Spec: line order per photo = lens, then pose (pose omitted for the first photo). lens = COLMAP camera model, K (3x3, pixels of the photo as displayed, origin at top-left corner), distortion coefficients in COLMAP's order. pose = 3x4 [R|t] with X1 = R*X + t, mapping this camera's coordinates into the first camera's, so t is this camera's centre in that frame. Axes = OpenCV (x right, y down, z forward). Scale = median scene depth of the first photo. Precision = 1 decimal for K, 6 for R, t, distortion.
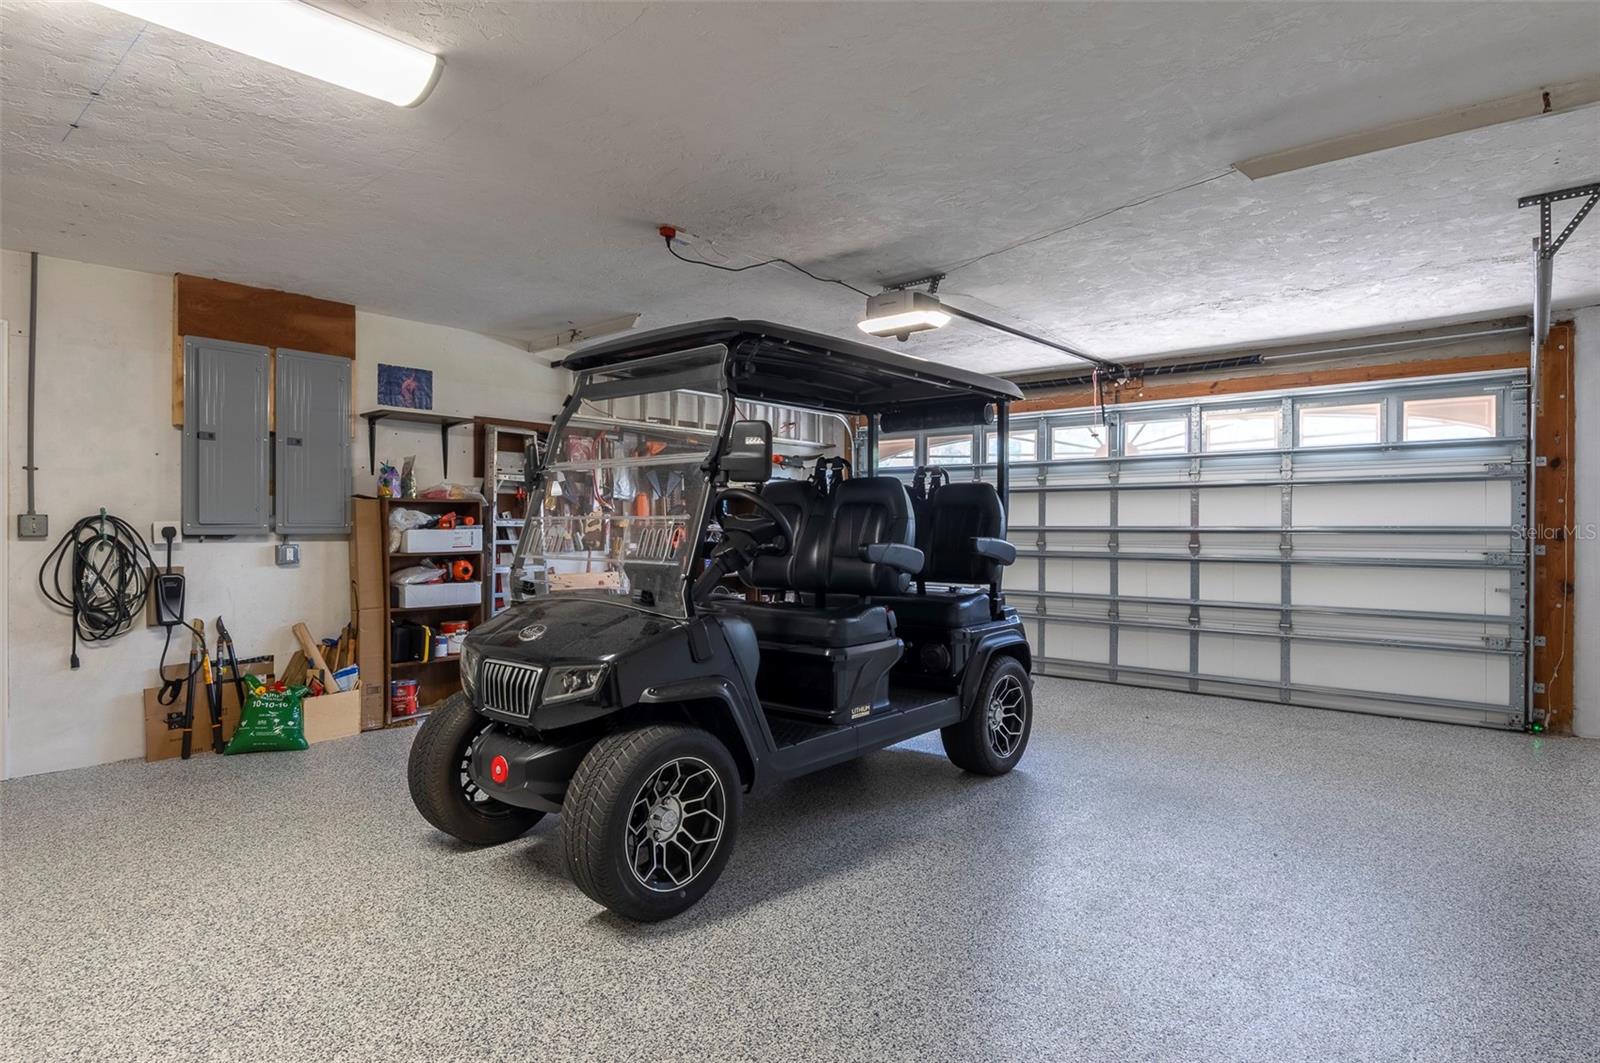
lens RADIAL K [[851.0, 0, 790.9], [0, 851.0, 530.4], [0, 0, 1]] dist [-0.000139, 0.000260]
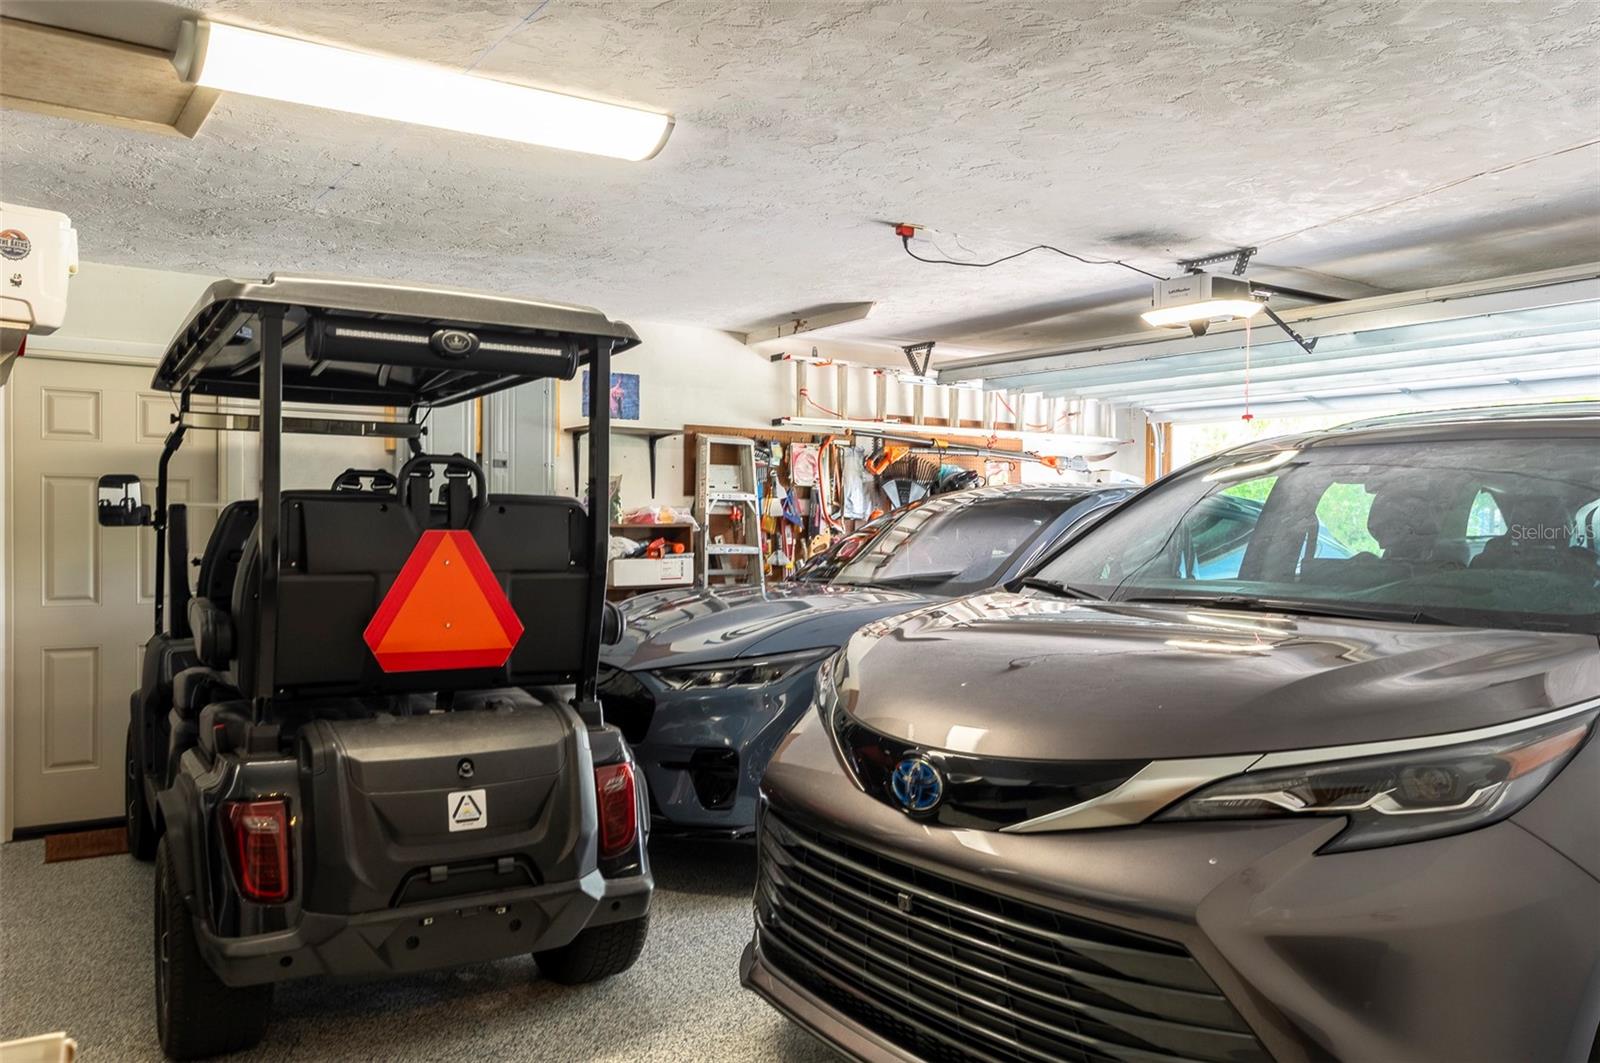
lens RADIAL K [[1232.1, 0, 800.6], [0, 1232.1, 532.9], [0, 0, 1]] dist [0.001050, 0.010730]
pose [[0.970364, 0.008534, -0.241497, 0.041281], [-0.005084, 0.999876, 0.014907, -0.044663], [0.241594, -0.013237, 0.970287, -0.175248]]
